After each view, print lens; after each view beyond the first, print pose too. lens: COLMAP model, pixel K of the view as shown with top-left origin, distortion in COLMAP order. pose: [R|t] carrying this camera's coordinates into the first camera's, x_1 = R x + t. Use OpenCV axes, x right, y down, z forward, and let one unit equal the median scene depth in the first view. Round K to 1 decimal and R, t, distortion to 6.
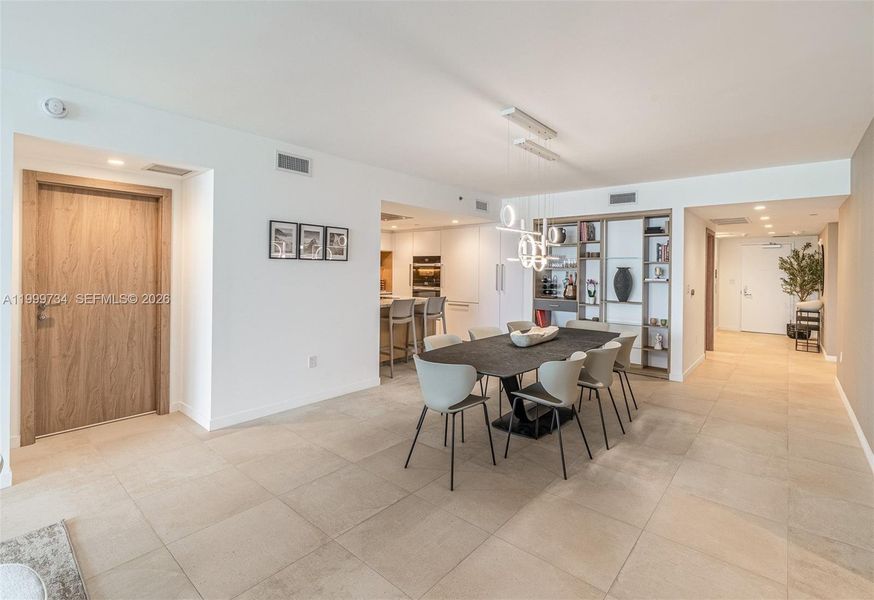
lens RADIAL K [[403.1, 0, 436.2], [0, 403.1, 269.8], [0, 0, 1]] dist [0.004877, -0.000032]
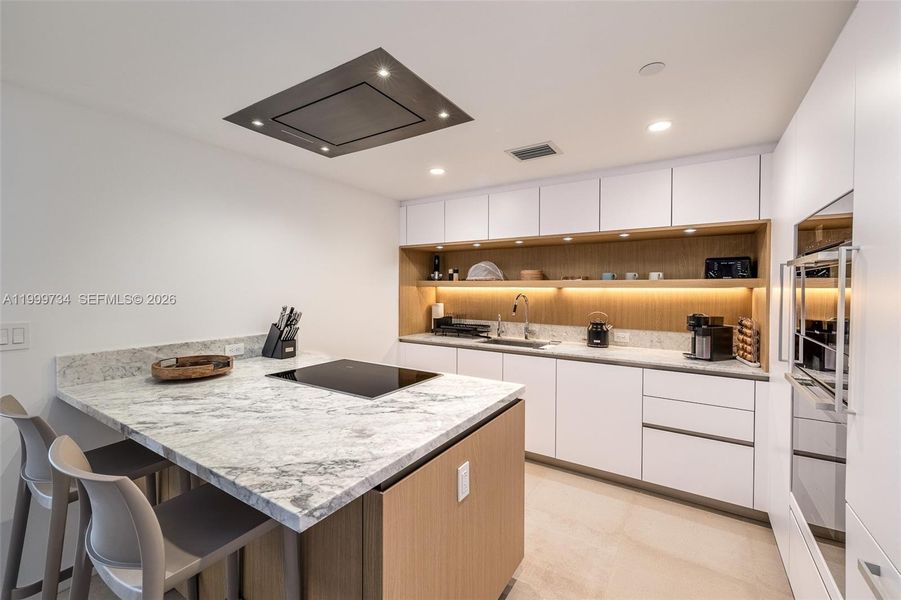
lens RADIAL K [[381.6, 0, 446.9], [0, 381.6, 291.9], [0, 0, 1]] dist [0.004425, 0.000391]
pose [[0.140365, 0.002801, -0.990096, 0.168440], [-0.001883, 0.999995, 0.002562, 0.001726], [0.990098, 0.001505, 0.140370, 1.123806]]
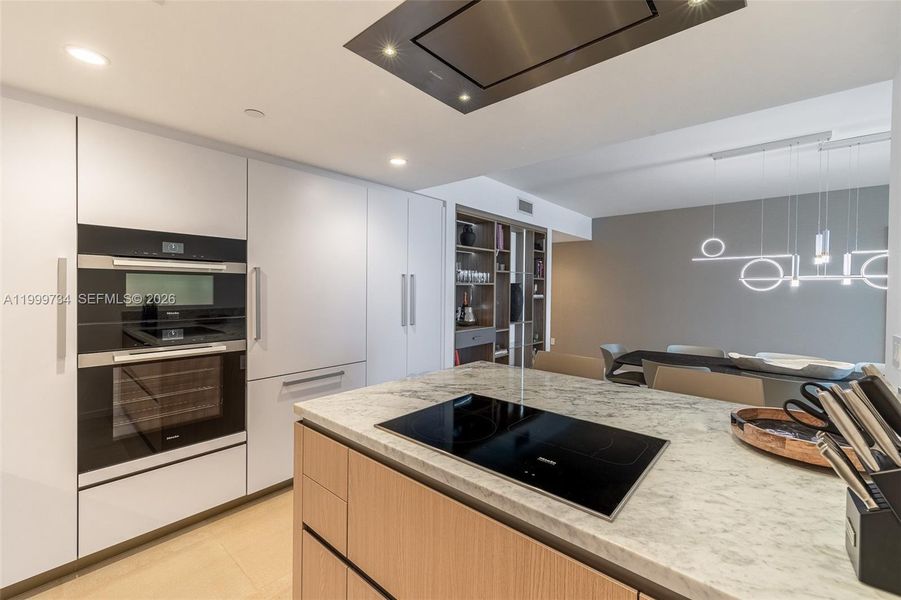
lens RADIAL K [[381.6, 0, 442.6], [0, 381.6, 295.2], [0, 0, 1]] dist [0.004425, 0.000391]
pose [[0.017153, -0.029559, 0.999416, -0.384489], [-0.011992, 0.999485, 0.029766, -0.003199], [-0.999781, -0.012495, 0.016790, 1.127854]]
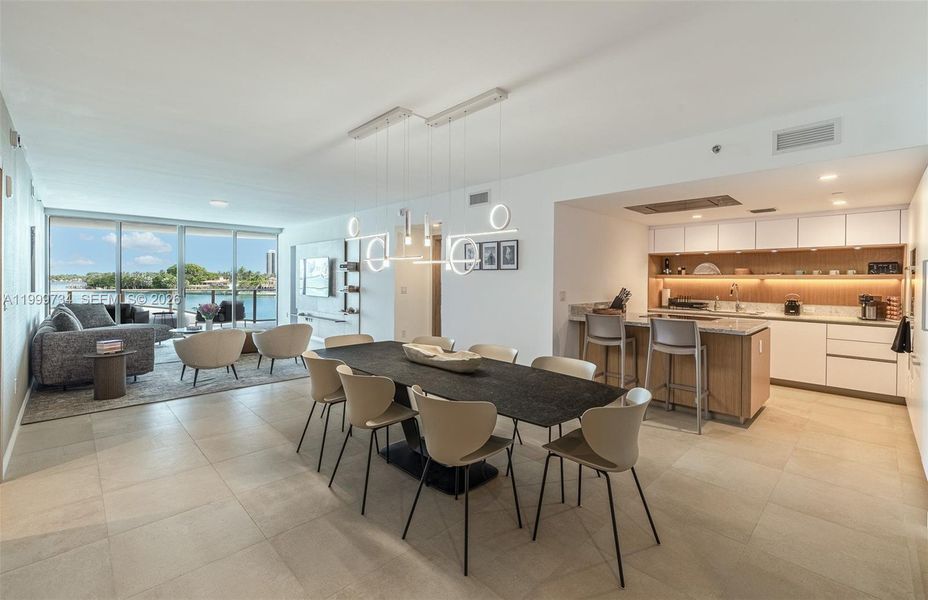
lens RADIAL K [[401.9, 0, 469.4], [0, 401.9, 282.9], [0, 0, 1]] dist [0.005056, -0.000257]
pose [[-0.072812, -0.001241, -0.997345, 0.663263], [-0.008562, 0.999963, -0.000620, 0.012044], [0.997309, 0.008495, -0.072820, 0.722810]]
